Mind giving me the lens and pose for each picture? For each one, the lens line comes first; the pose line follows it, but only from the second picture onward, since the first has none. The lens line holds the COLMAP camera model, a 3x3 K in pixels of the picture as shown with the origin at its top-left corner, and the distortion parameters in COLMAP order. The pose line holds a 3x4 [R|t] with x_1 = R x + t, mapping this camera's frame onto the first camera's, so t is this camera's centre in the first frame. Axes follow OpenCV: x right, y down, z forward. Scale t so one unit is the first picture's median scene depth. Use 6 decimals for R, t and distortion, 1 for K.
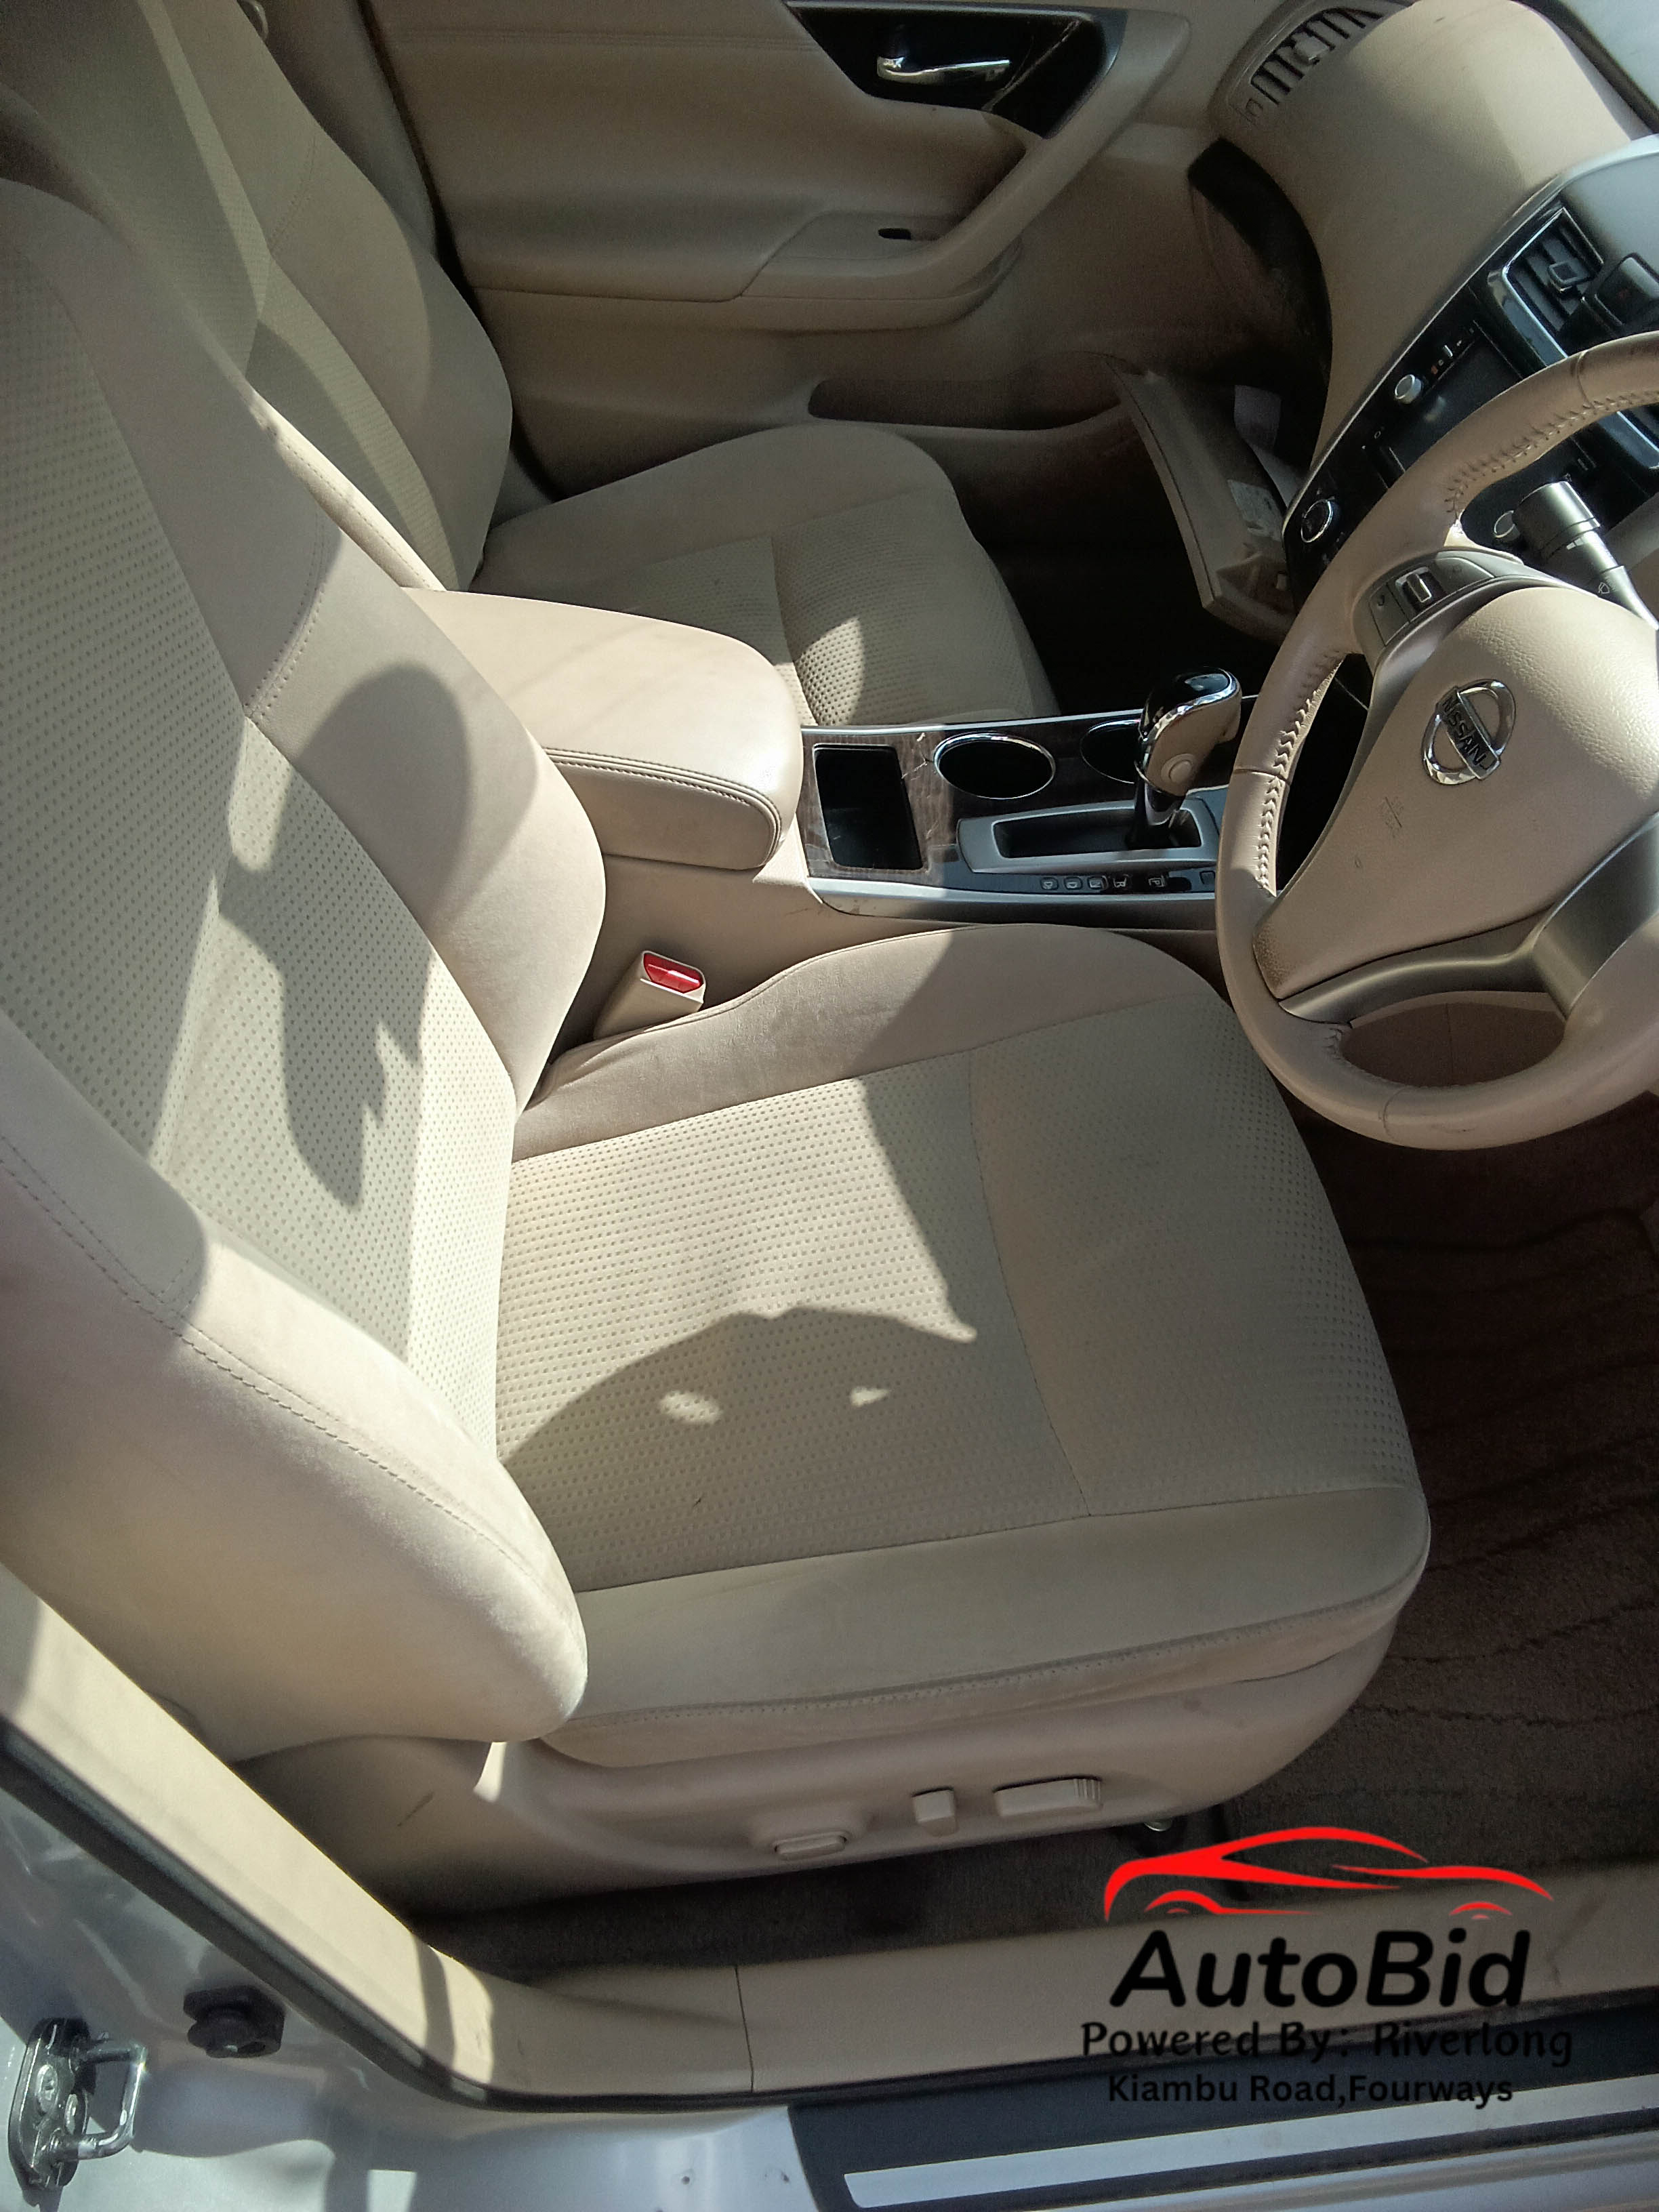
lens RADIAL K [[1654.5, 0, 829.5], [0, 1654.5, 1106.0], [0, 0, 1]] dist [0.003256, -0.039231]
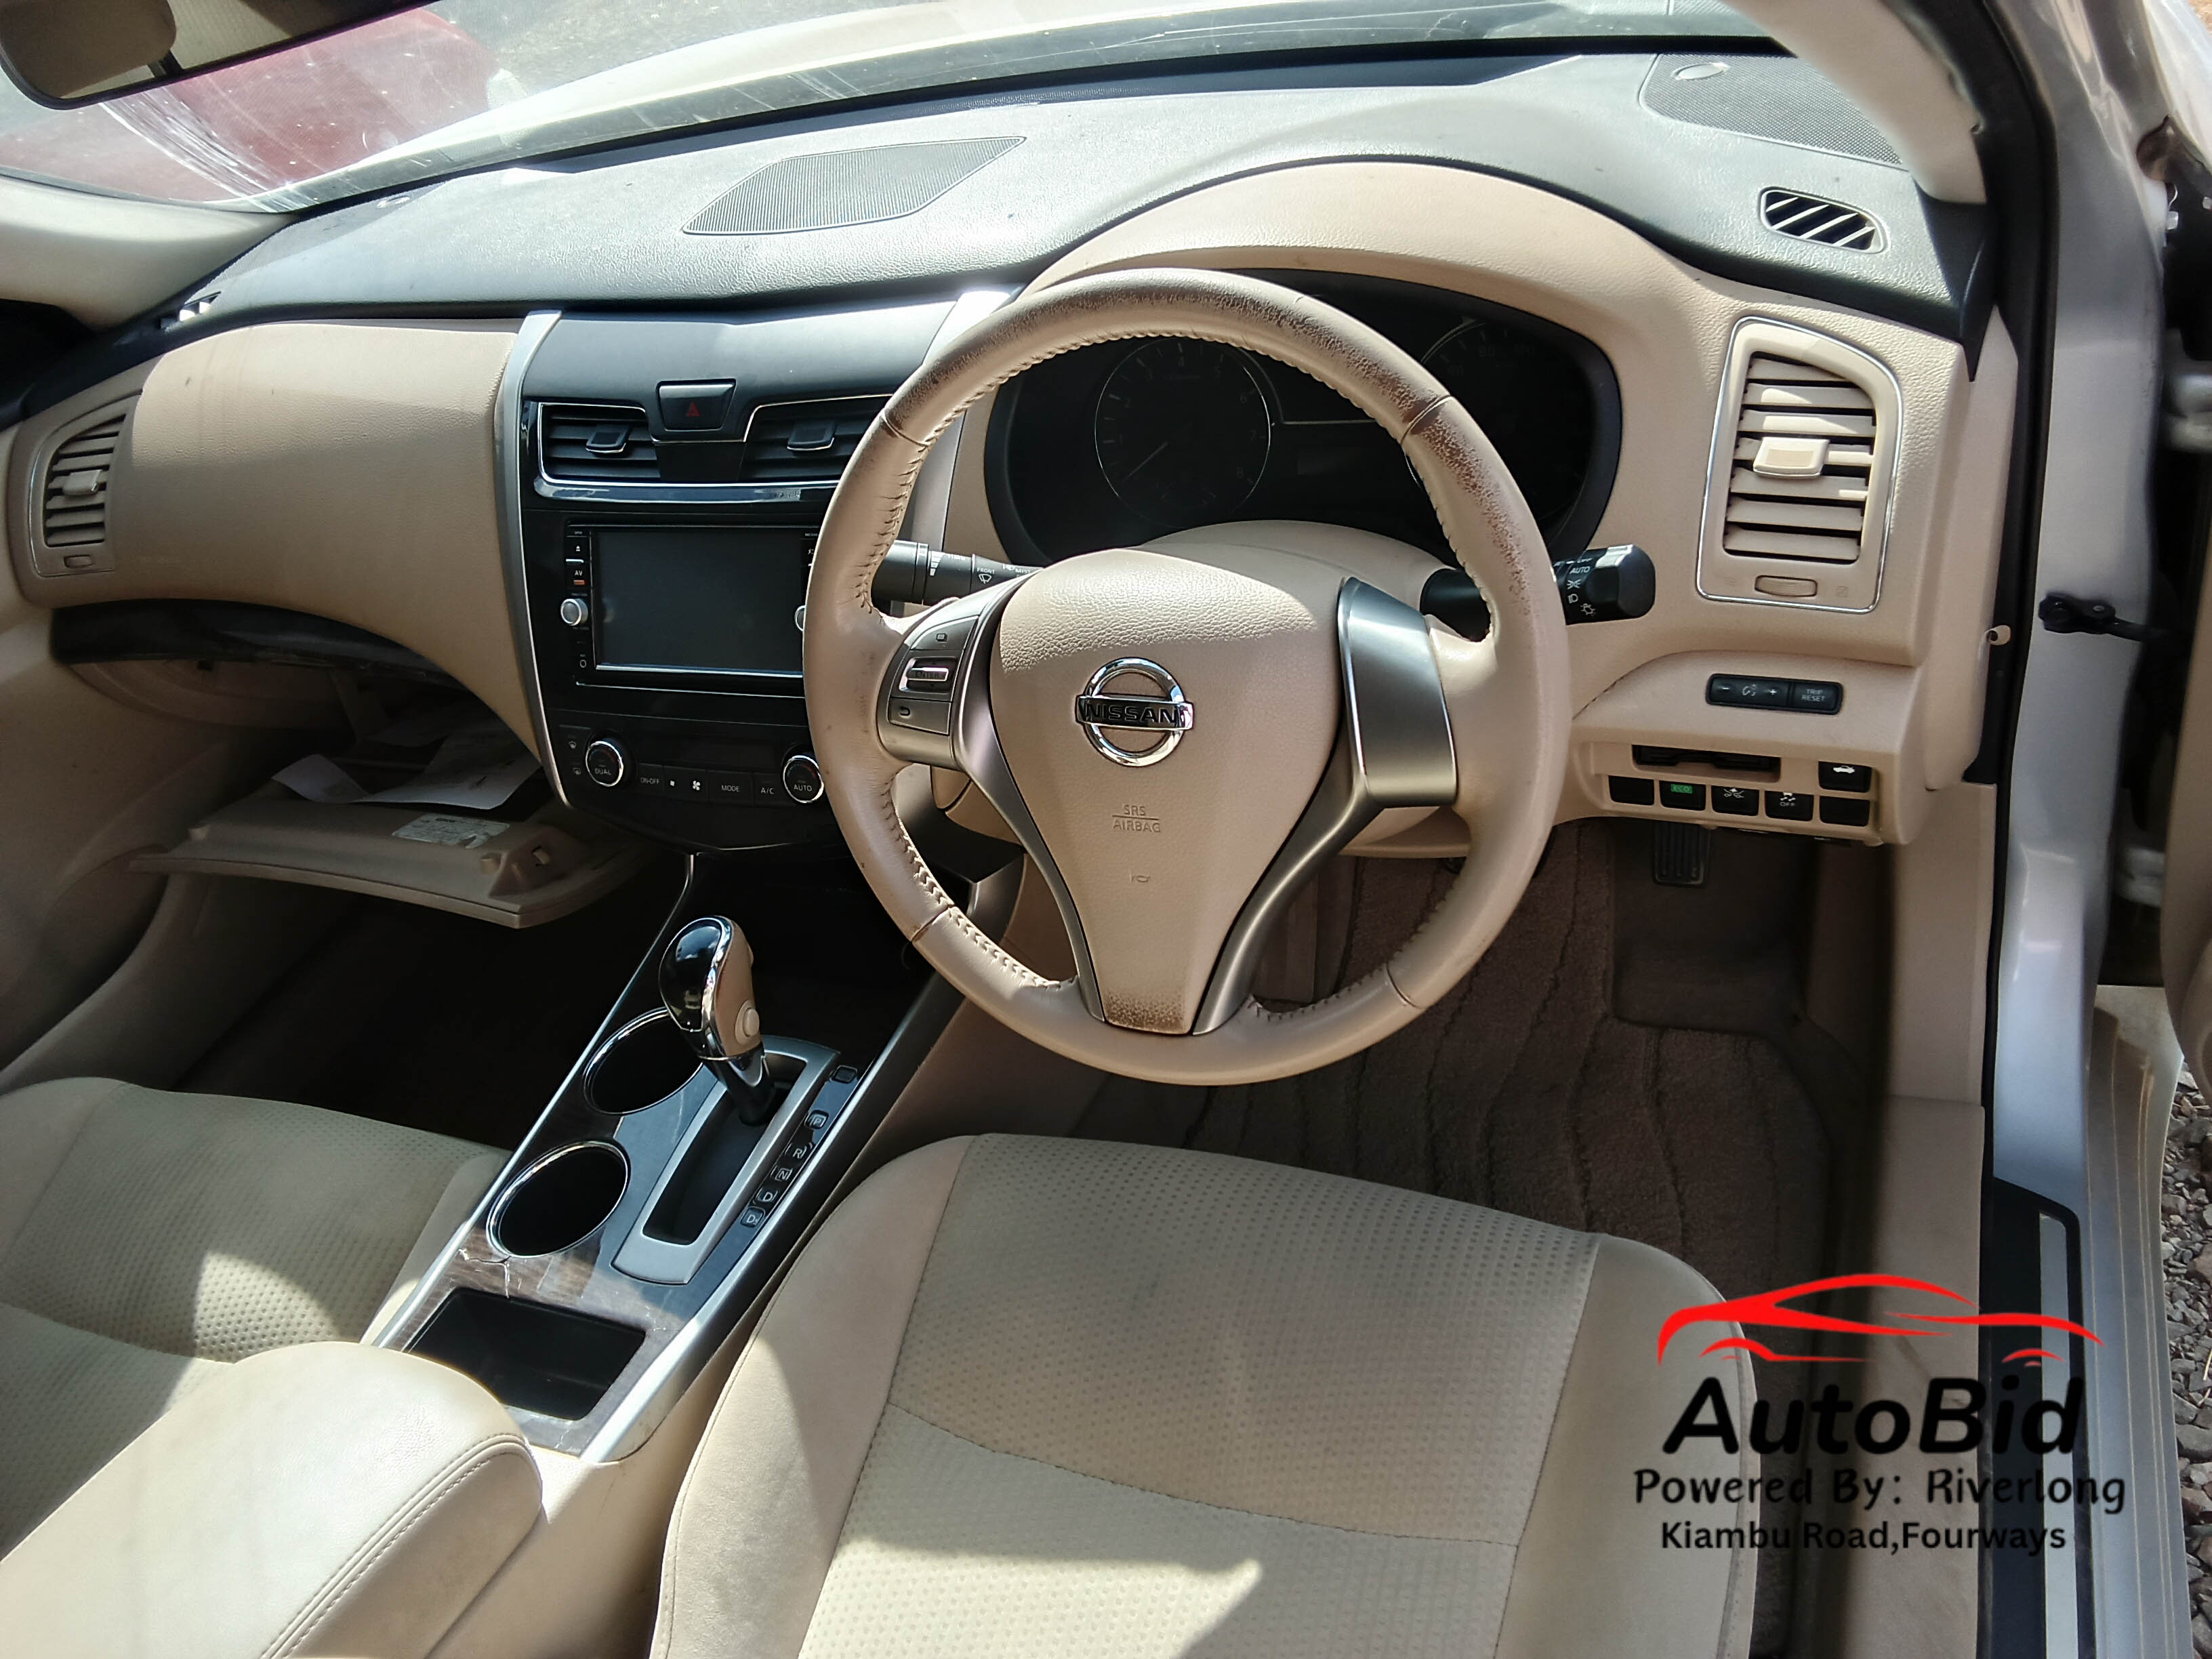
lens RADIAL K [[1654.5, 0, 1106.0], [0, 1654.5, 829.5], [0, 0, 1]] dist [0.003256, -0.039231]
pose [[0.440689, -0.654107, 0.614765, -0.174430], [0.795583, 0.601788, 0.069992, -0.163981], [-0.415741, 0.458252, 0.785598, 0.155051]]
